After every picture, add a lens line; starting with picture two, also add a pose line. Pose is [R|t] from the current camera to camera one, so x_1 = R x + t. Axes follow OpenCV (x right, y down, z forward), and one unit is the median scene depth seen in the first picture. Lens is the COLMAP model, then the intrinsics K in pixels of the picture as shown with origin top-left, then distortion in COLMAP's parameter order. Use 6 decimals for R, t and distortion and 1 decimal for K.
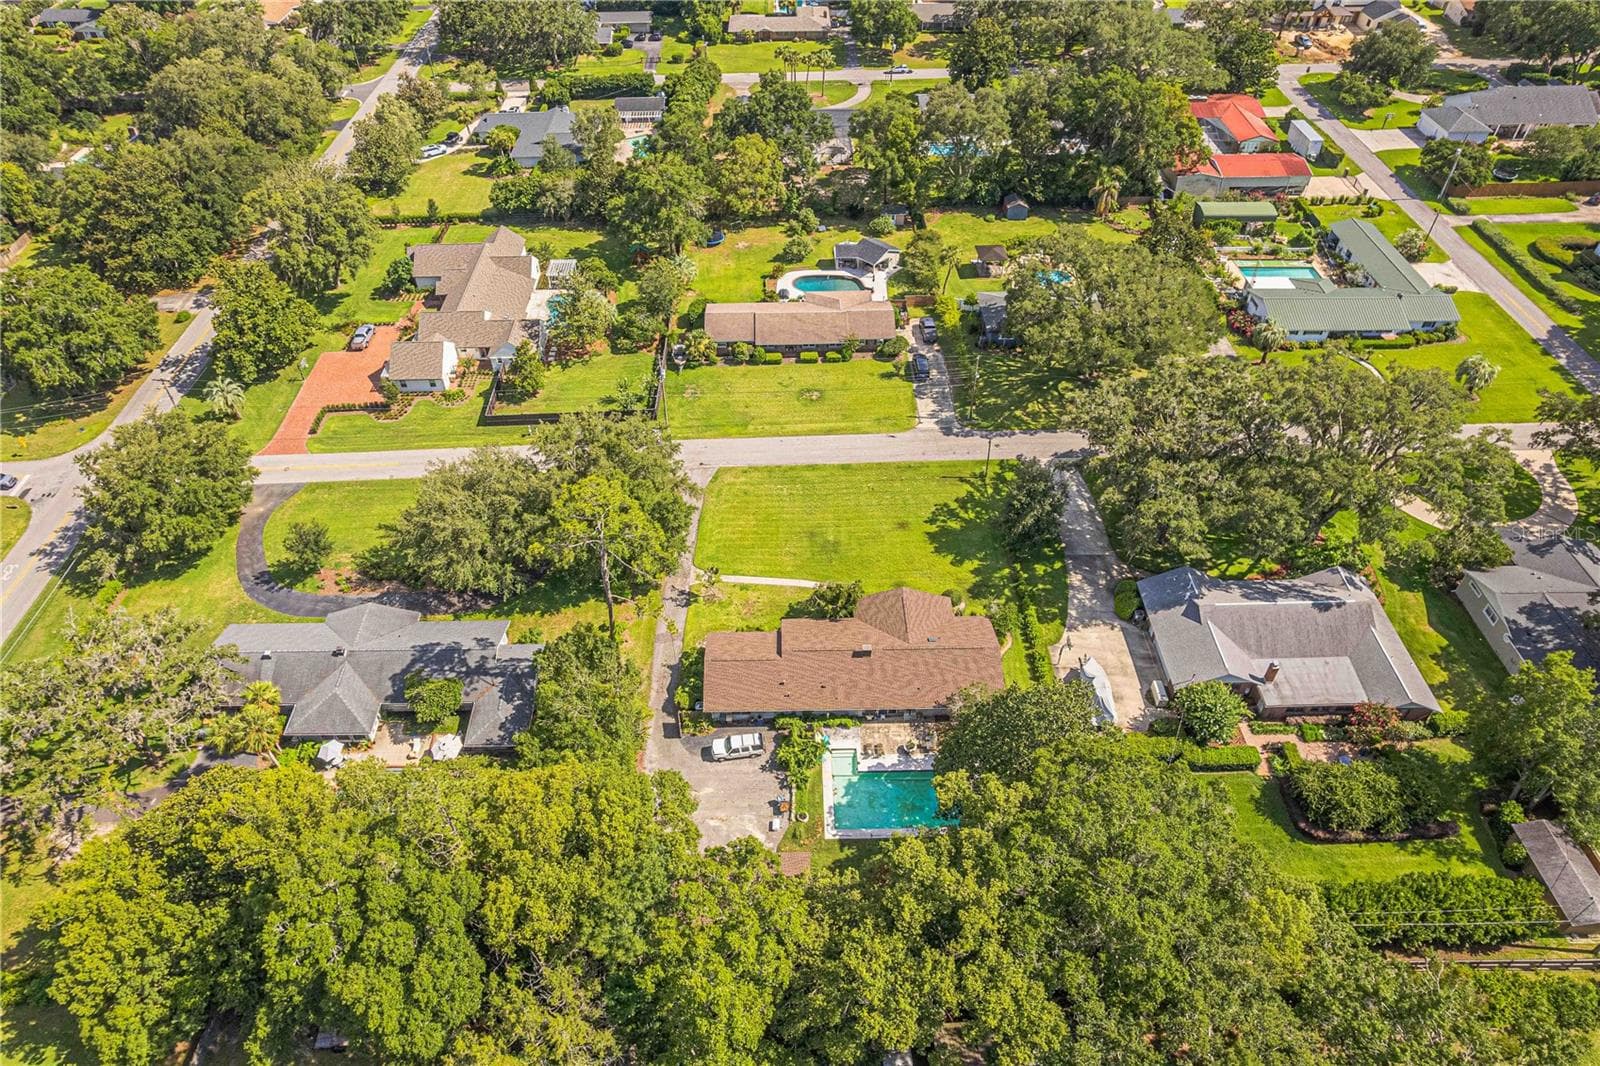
lens RADIAL K [[1005.7, 0, 788.2], [0, 1005.7, 564.0], [0, 0, 1]] dist [-0.049699, 0.002029]
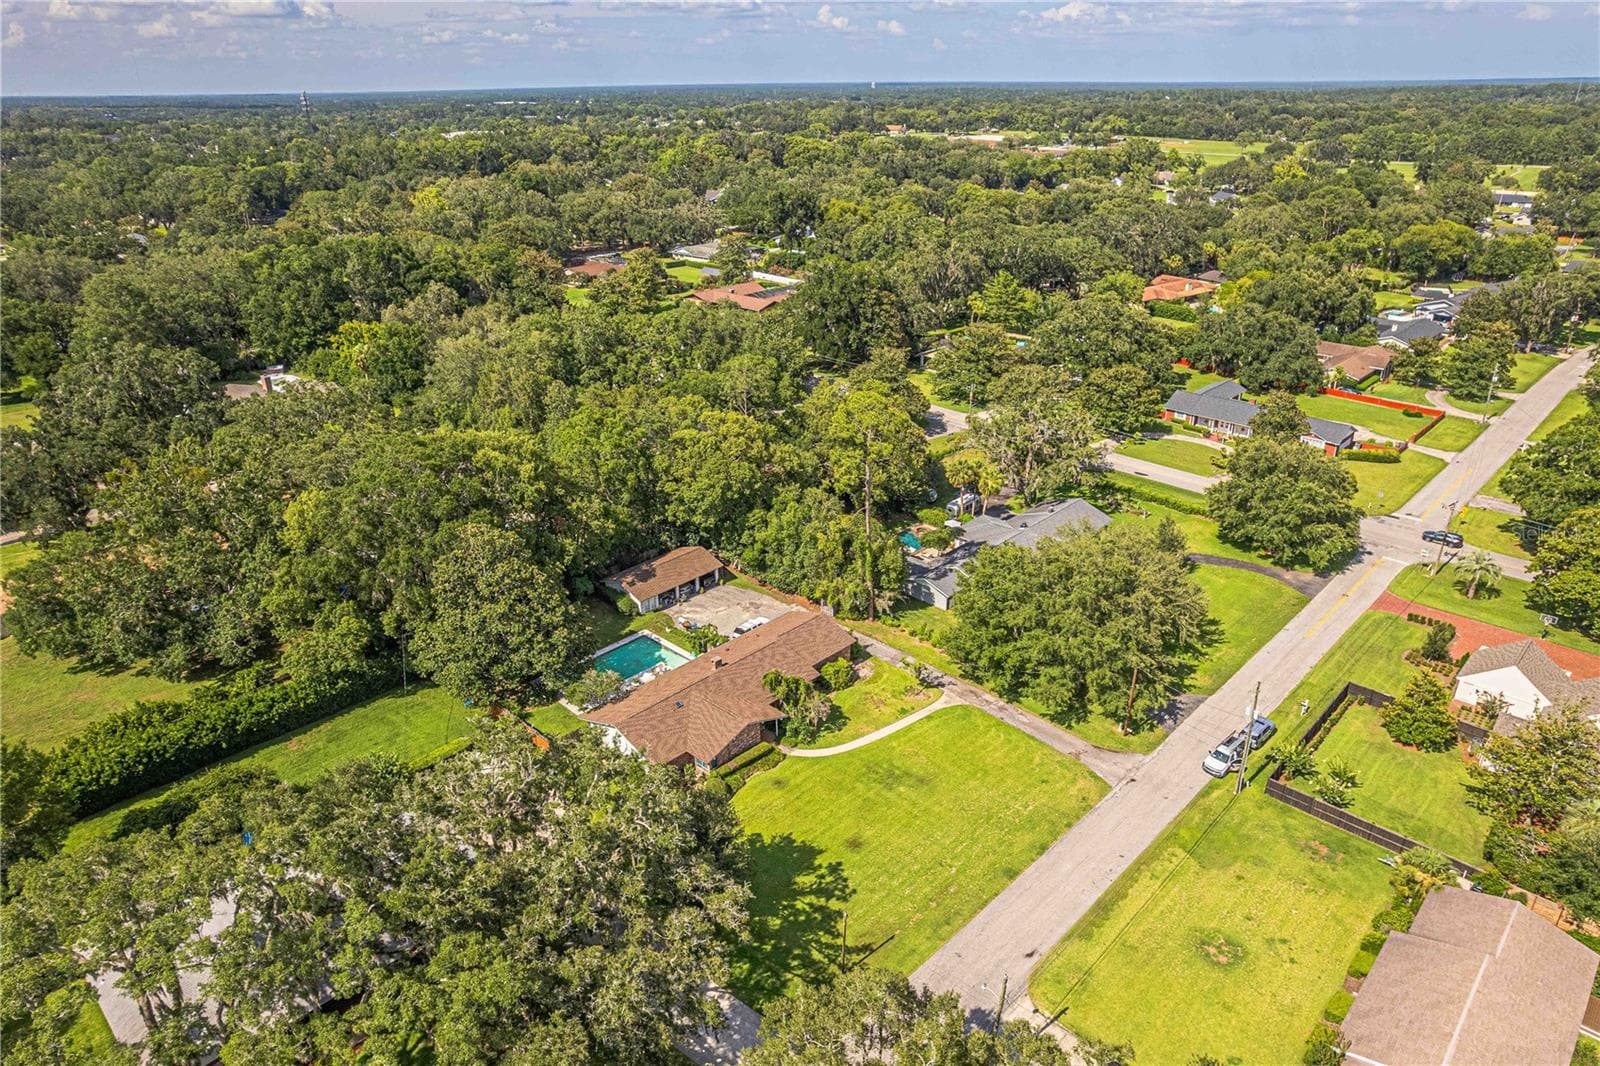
lens RADIAL K [[1025.5, 0, 800.0], [0, 1025.5, 533.0], [0, 0, 1]] dist [-0.040436, 0.004018]
pose [[-0.696598, 0.303962, -0.649891, 0.450064], [-0.498624, 0.446204, 0.743153, -0.540445], [0.515874, 0.841730, -0.159261, 0.753307]]
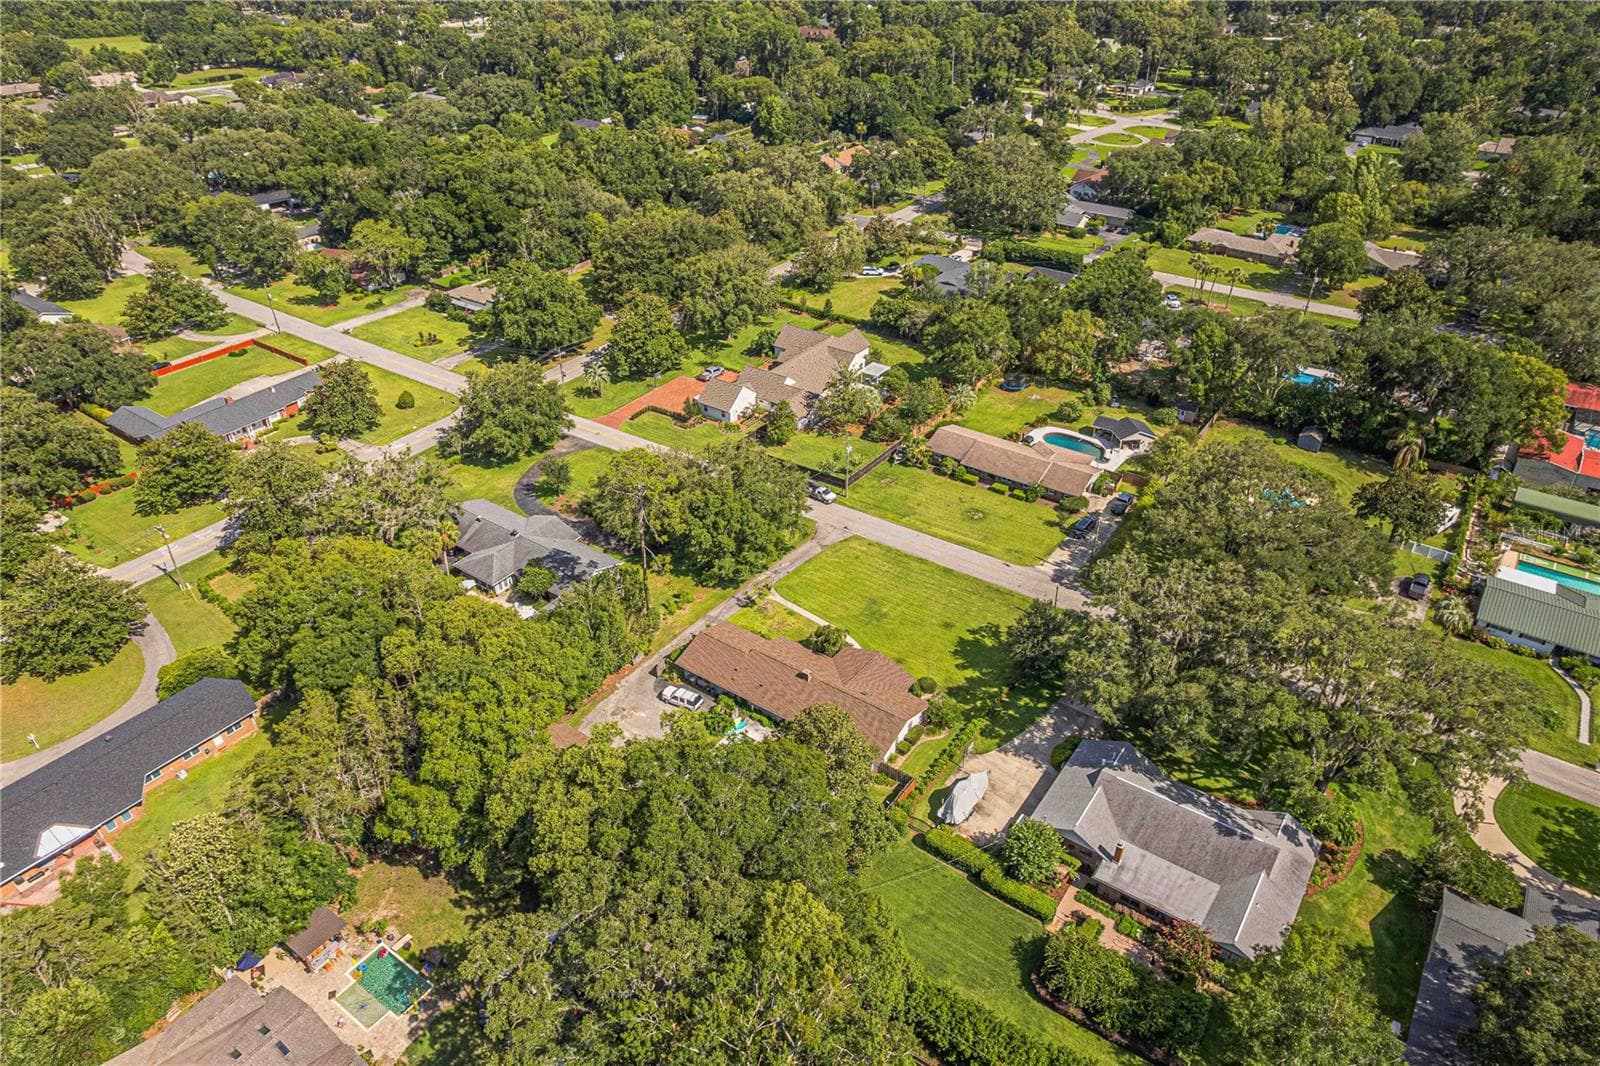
lens RADIAL K [[1005.7, 0, 788.2], [0, 1005.7, 564.0], [0, 0, 1]] dist [-0.049699, 0.002029]
pose [[0.801164, 0.344017, -0.489682, 0.409456], [-0.419595, 0.906347, -0.049757, 0.024481], [0.426704, 0.245332, 0.870480, -0.051187]]
